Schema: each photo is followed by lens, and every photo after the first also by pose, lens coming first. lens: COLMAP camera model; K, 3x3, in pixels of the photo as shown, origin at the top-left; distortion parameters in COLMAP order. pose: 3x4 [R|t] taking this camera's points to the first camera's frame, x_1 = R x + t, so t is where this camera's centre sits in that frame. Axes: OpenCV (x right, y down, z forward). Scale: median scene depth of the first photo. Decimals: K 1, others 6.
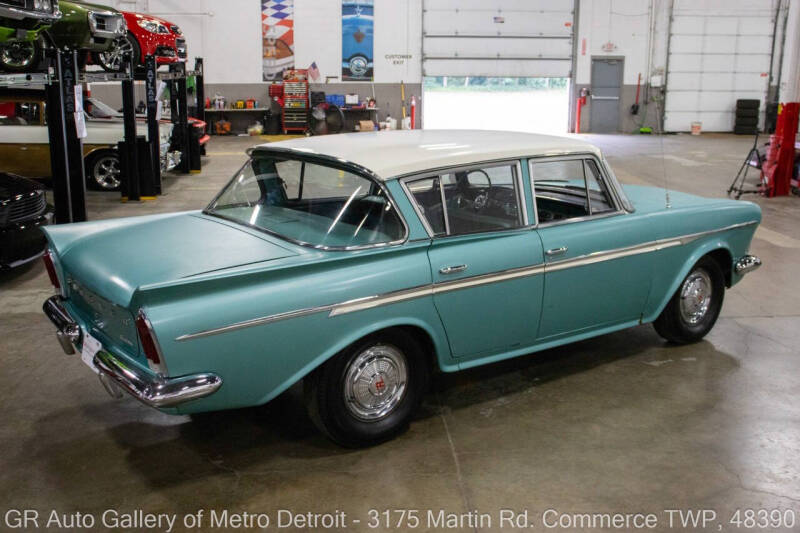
lens RADIAL K [[841.3, 0, 400.0], [0, 841.3, 266.5], [0, 0, 1]] dist [-0.076209, 0.173999]
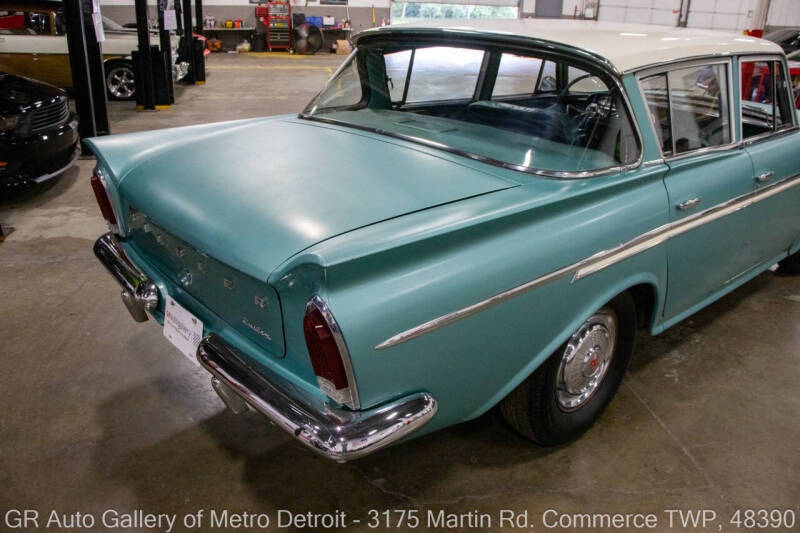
lens RADIAL K [[658.5, 0, 400.0], [0, 658.5, 266.5], [0, 0, 1]] dist [-0.169359, 0.162326]
pose [[0.995705, -0.009957, 0.092042, -0.091721], [-0.004169, 0.988369, 0.152019, -0.009975], [-0.092485, -0.151750, 0.984082, 0.182423]]
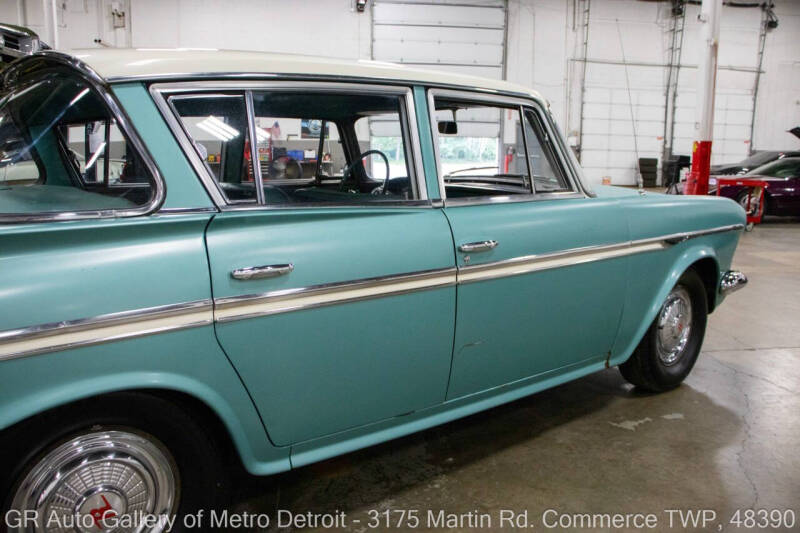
lens RADIAL K [[658.5, 0, 400.0], [0, 658.5, 266.5], [0, 0, 1]] dist [-0.169359, 0.162326]
pose [[0.998935, -0.000613, 0.046146, 0.048494], [0.003267, 0.998342, -0.057462, 0.008758], [-0.046034, 0.057552, 0.997281, 0.240027]]
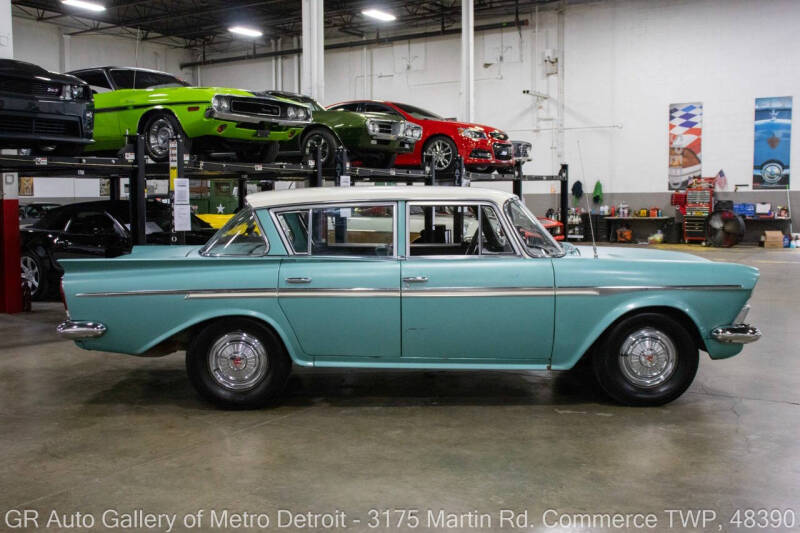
lens RADIAL K [[875.4, 0, 383.7], [0, 875.4, 267.3], [0, 0, 1]] dist [-0.115643, 0.281765]
pose [[0.800109, 0.040389, -0.598493, 0.370444], [-0.129173, 0.985924, -0.106154, 0.041876], [0.585781, 0.162244, 0.794064, 0.009156]]
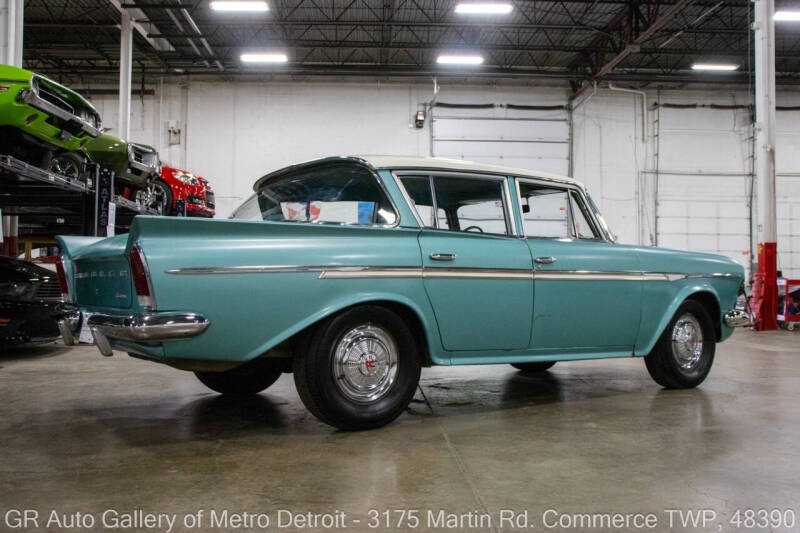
lens RADIAL K [[791.6, 0, 400.0], [0, 791.6, 266.5], [0, 0, 1]] dist [-0.102394, 0.157824]
pose [[0.999813, 0.001102, -0.019303, 0.011255], [-0.005973, 0.967140, -0.254173, 0.101808], [0.018389, 0.254240, 0.966966, 0.023772]]
